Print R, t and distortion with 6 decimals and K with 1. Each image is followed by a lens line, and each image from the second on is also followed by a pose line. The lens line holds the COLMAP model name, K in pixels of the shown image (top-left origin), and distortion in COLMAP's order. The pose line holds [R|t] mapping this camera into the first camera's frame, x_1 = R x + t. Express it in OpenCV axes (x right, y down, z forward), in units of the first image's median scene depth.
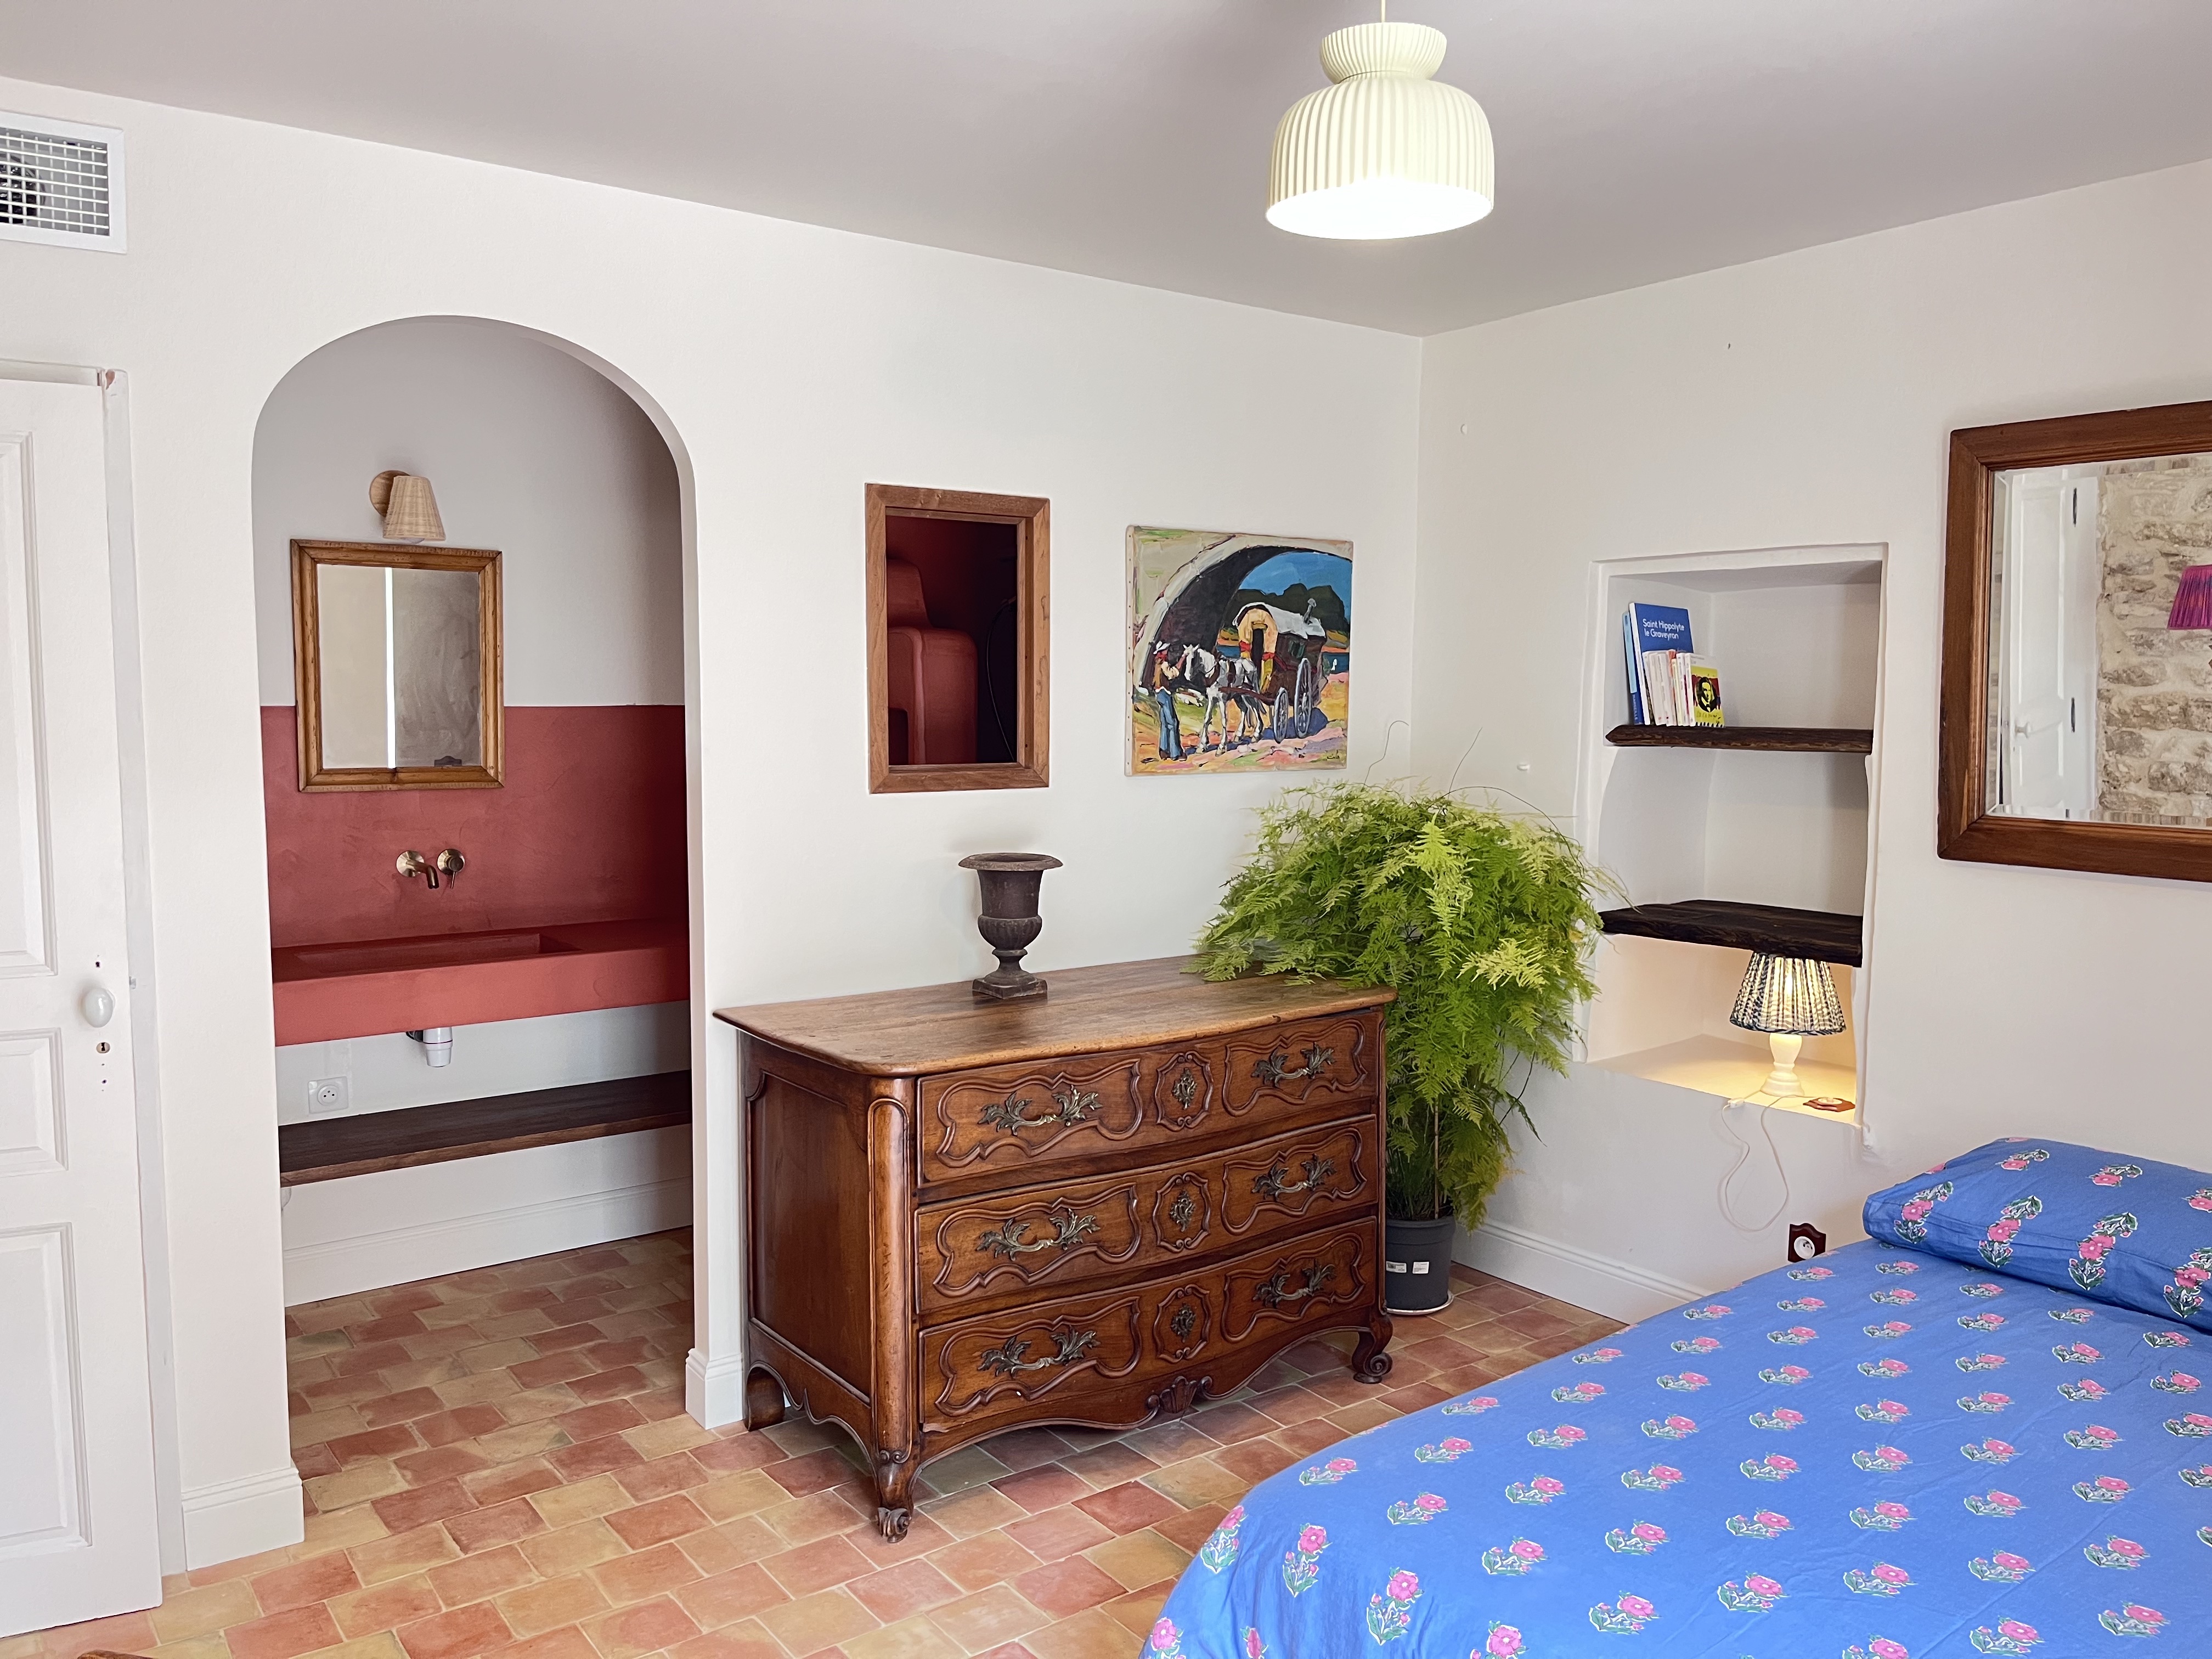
lens RADIAL K [[1678.6, 0, 1106.0], [0, 1678.6, 829.5], [0, 0, 1]] dist [0.088491, -0.096095]
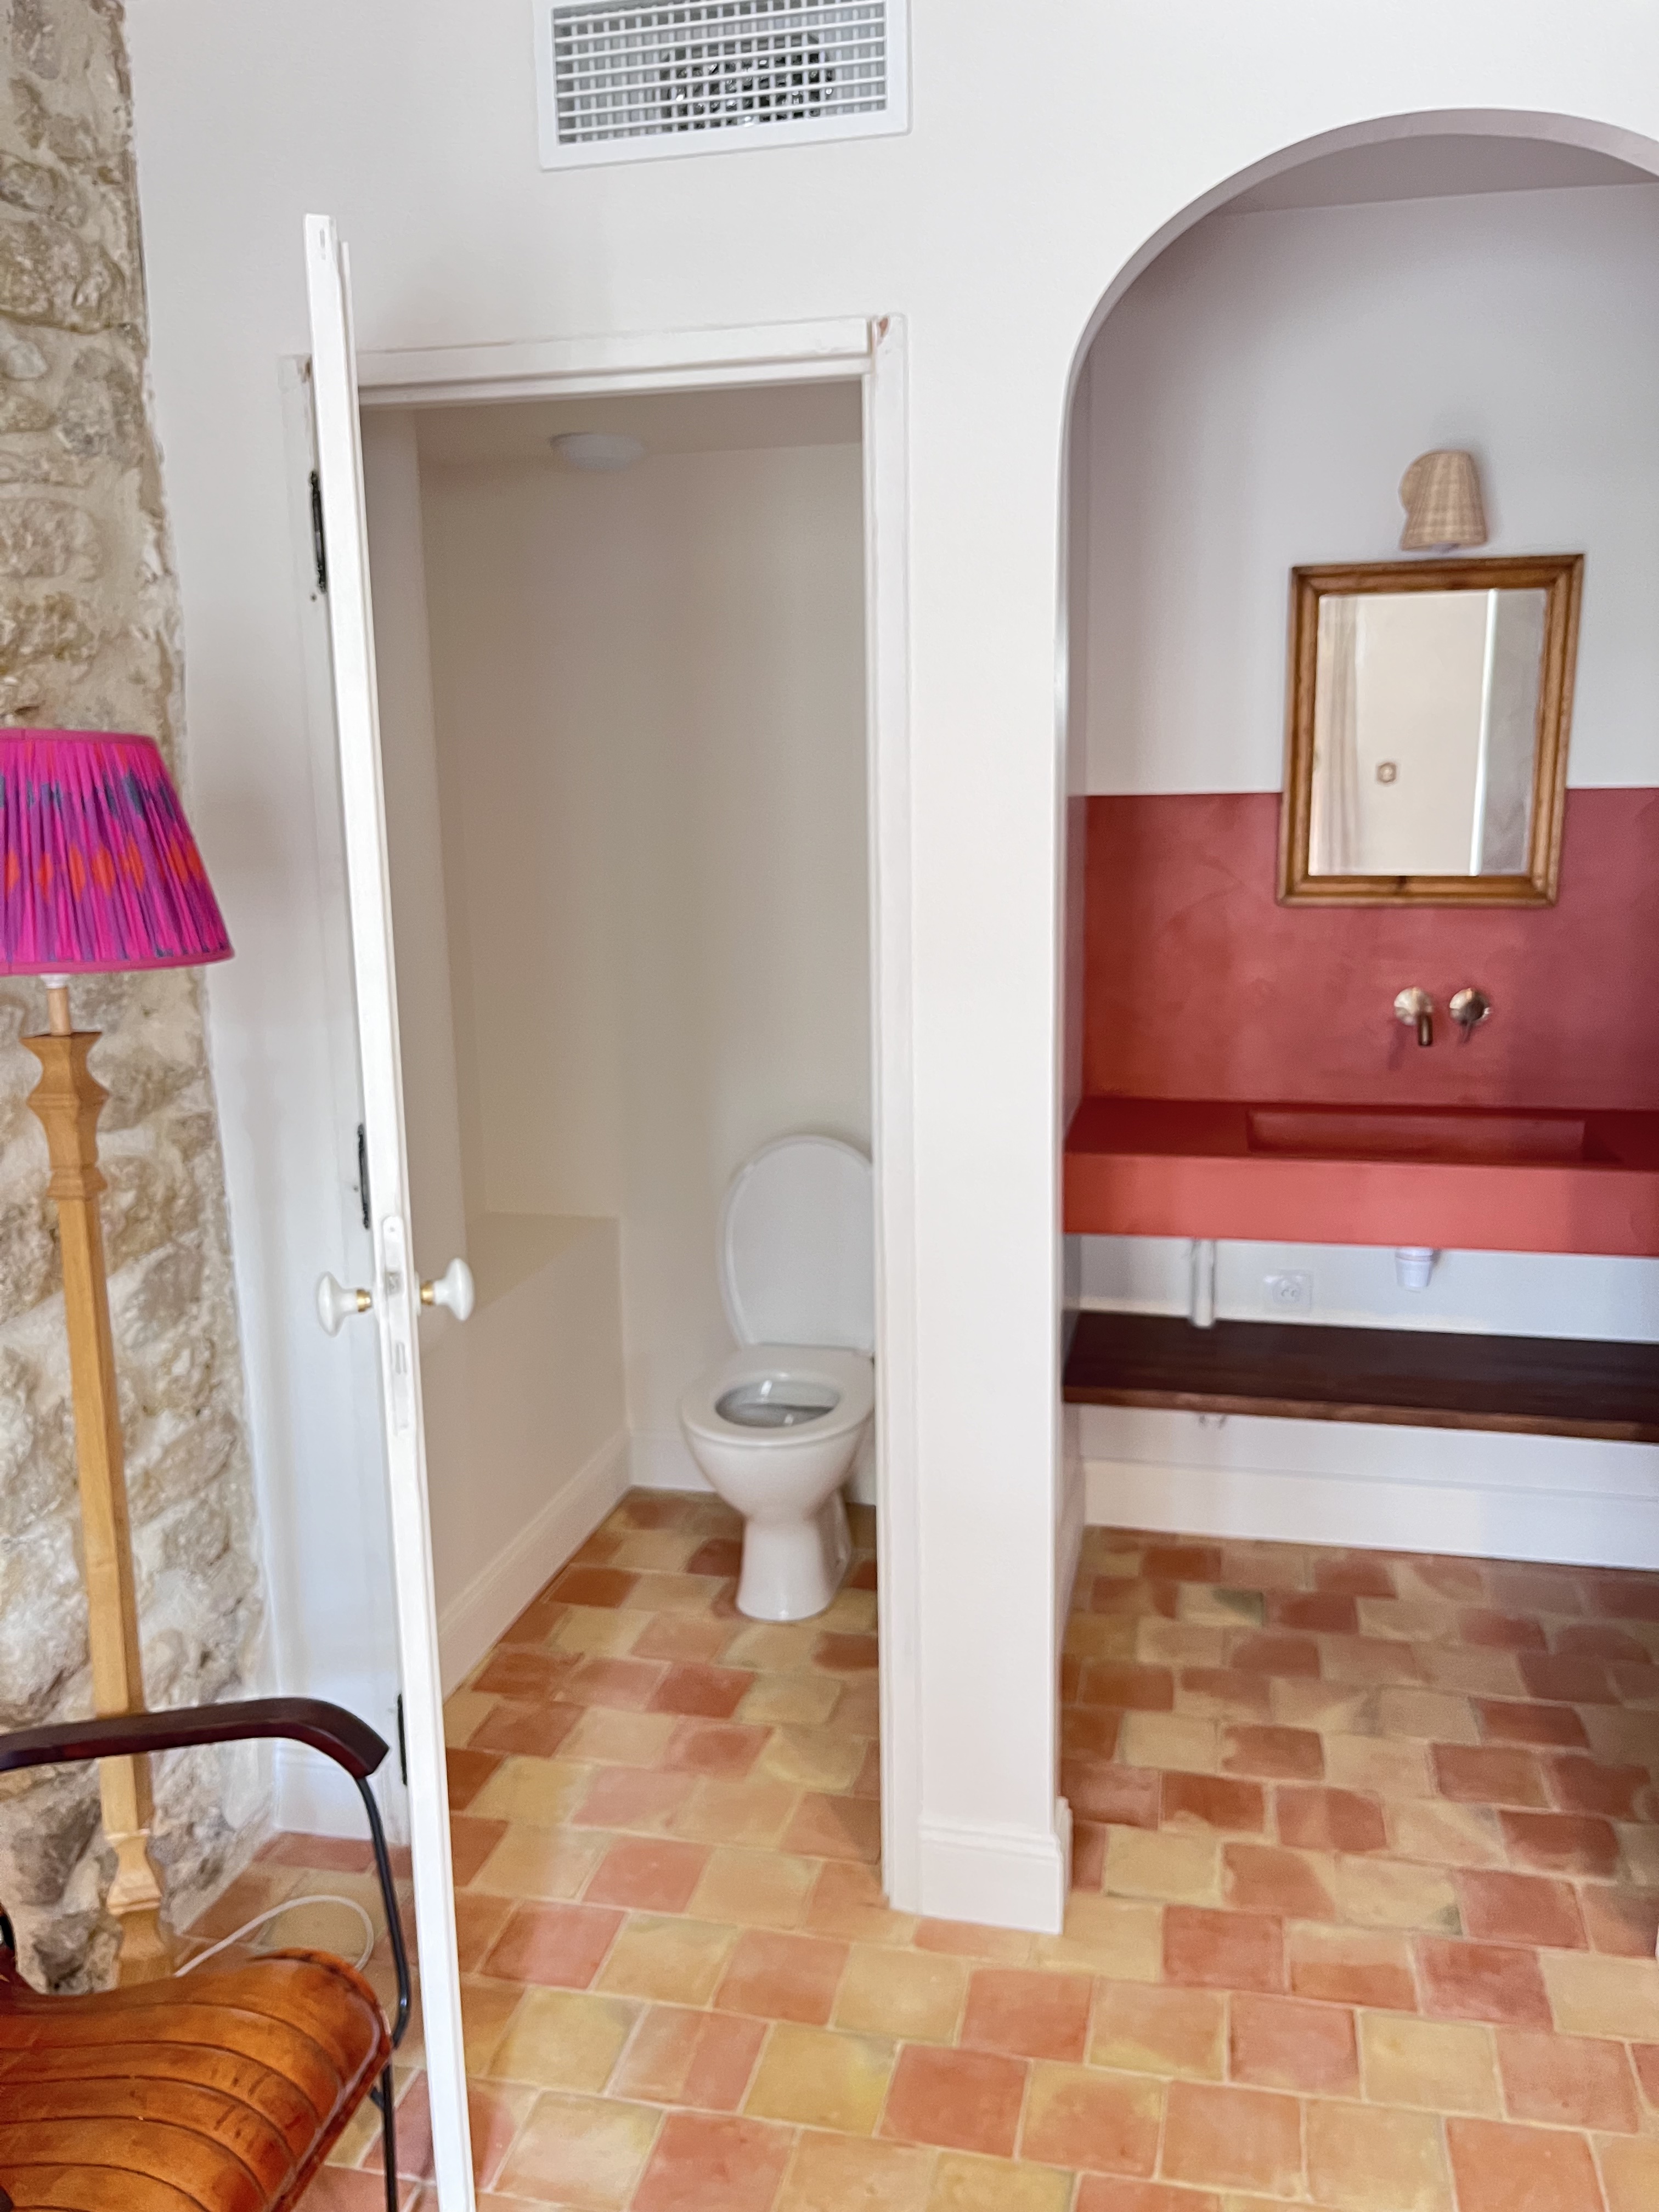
lens RADIAL K [[1694.9, 0, 830.9], [0, 1694.9, 1096.2], [0, 0, 1]] dist [0.089015, -0.131109]
pose [[0.654965, 0.124542, -0.745326, -0.019774], [-0.044479, 0.990969, 0.126502, -0.027677], [0.754349, -0.049703, 0.654589, 0.372863]]
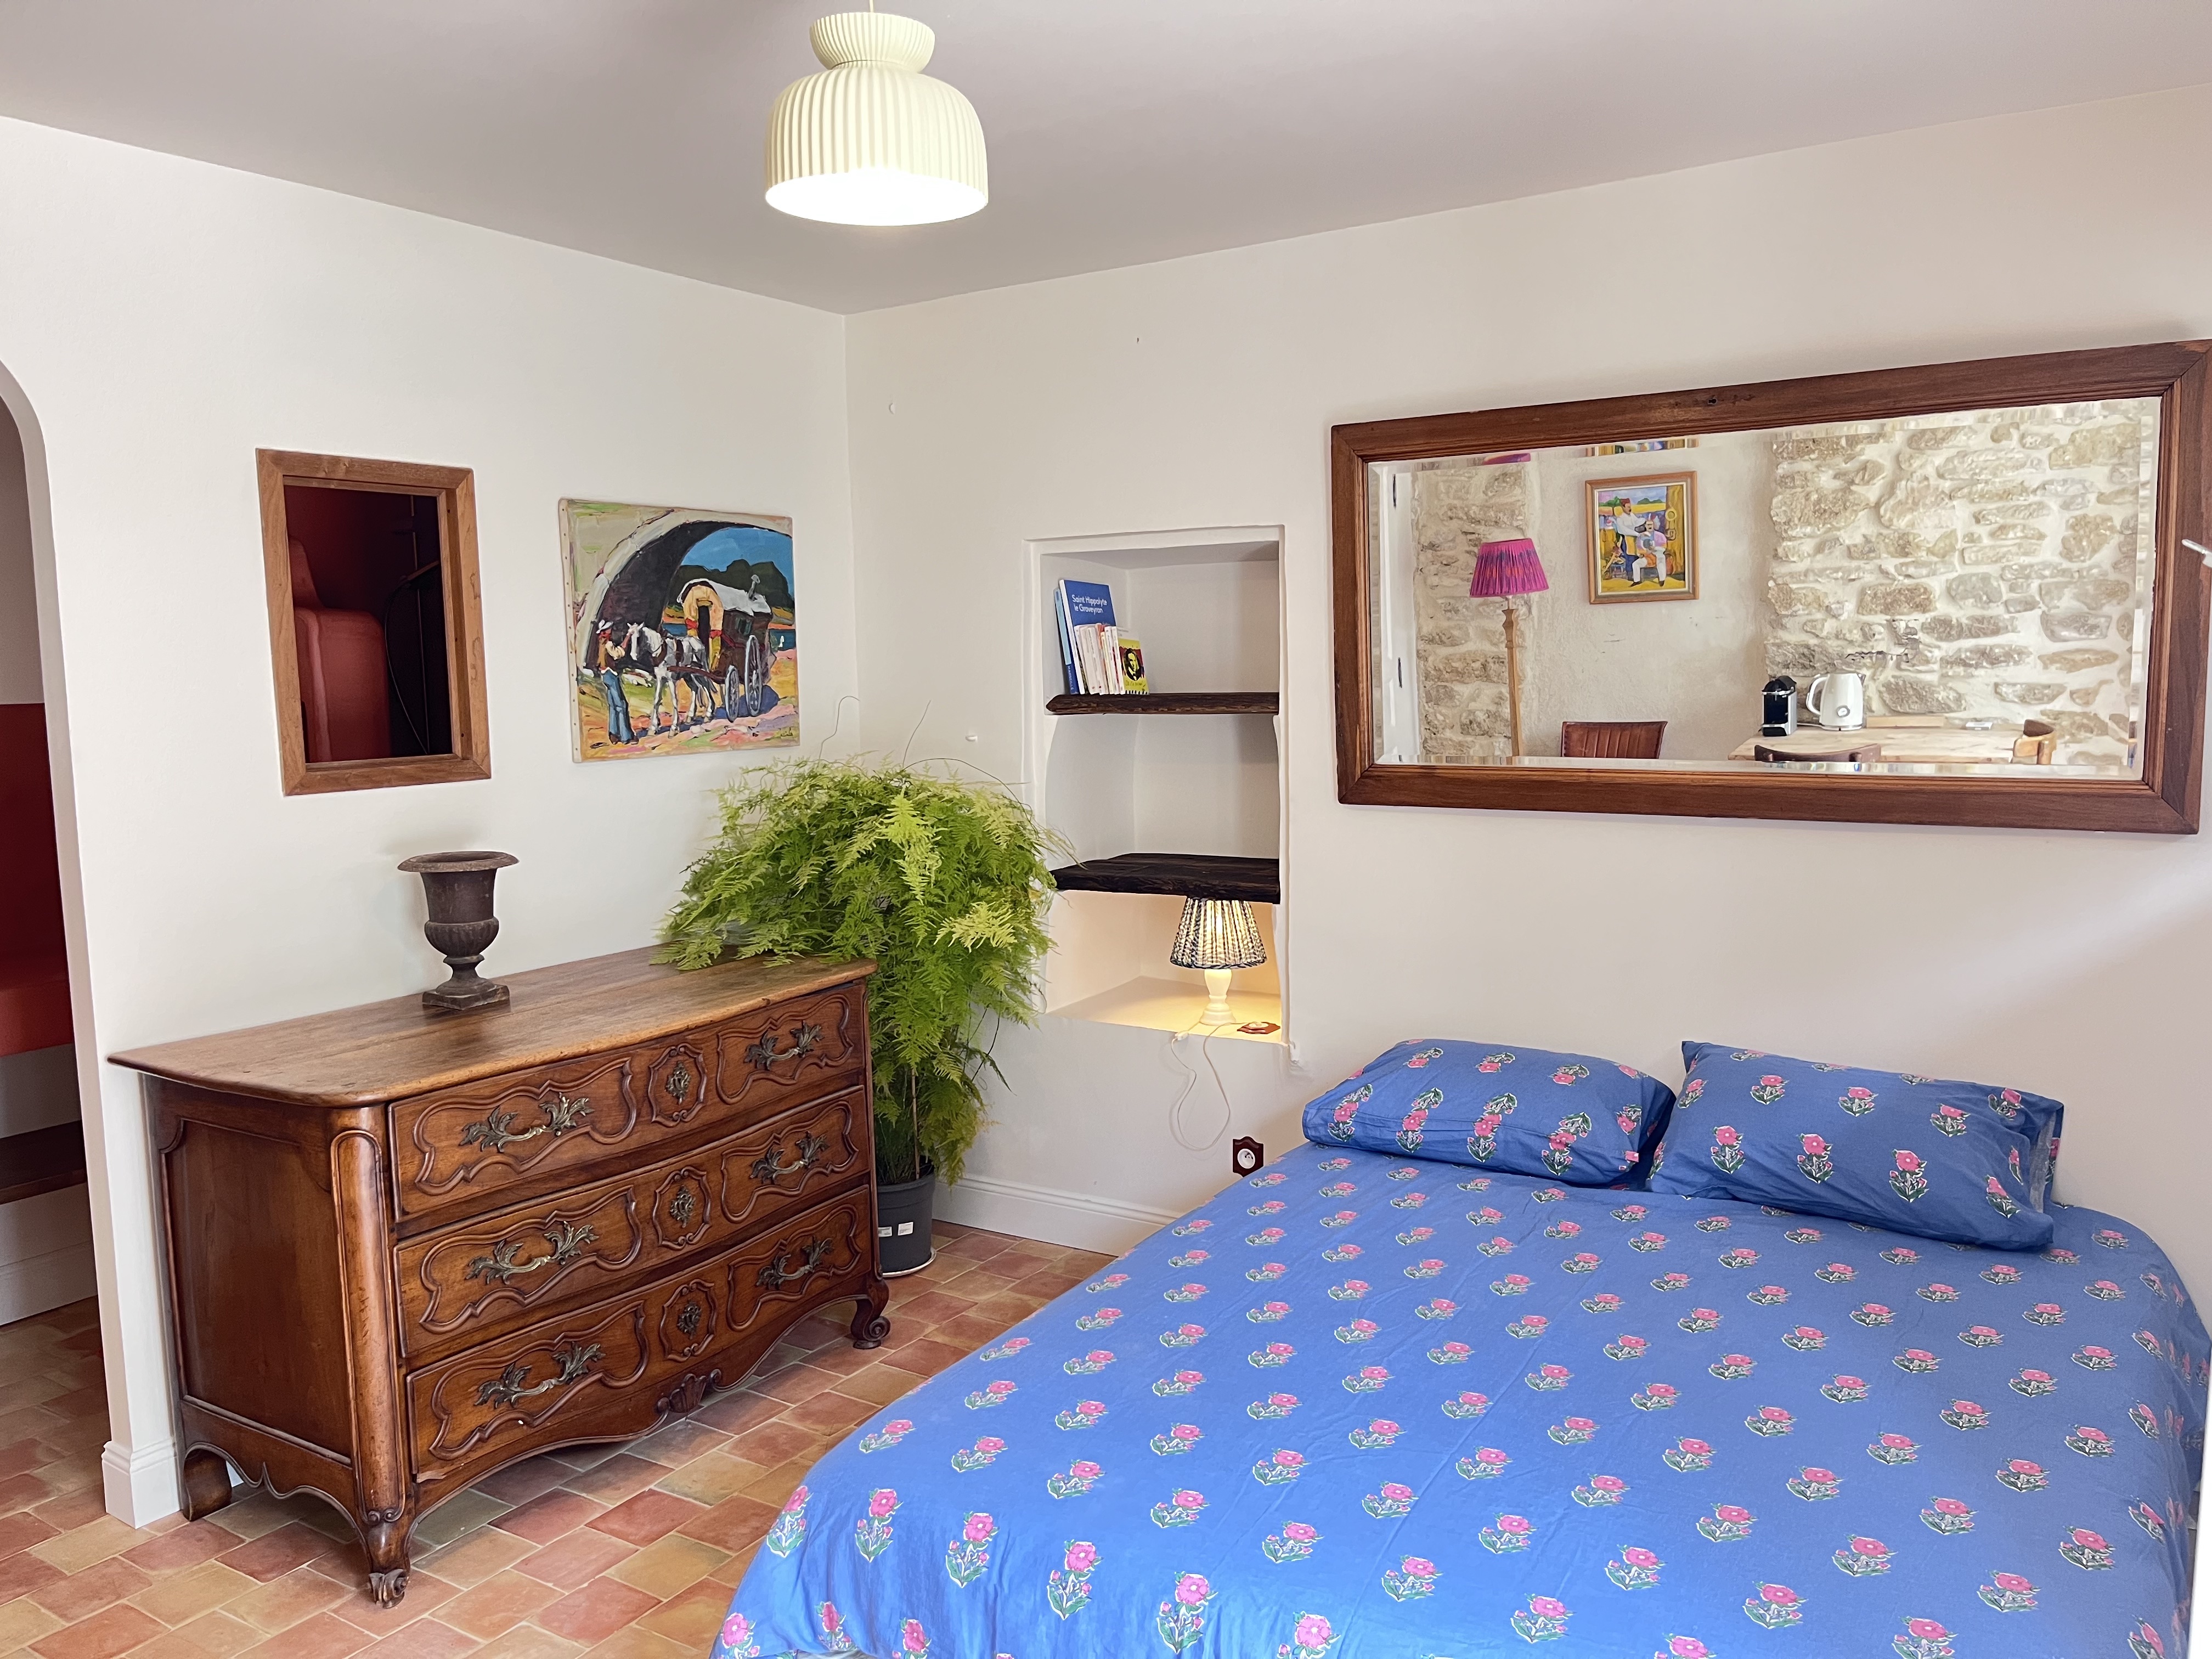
lens RADIAL K [[1678.6, 0, 1106.0], [0, 1678.6, 829.5], [0, 0, 1]] dist [0.088491, -0.096095]
pose [[0.936522, -0.059858, 0.345462, -0.047747], [0.054034, 0.998188, 0.026475, -0.004094], [-0.346421, -0.006128, 0.938059, -0.002069]]
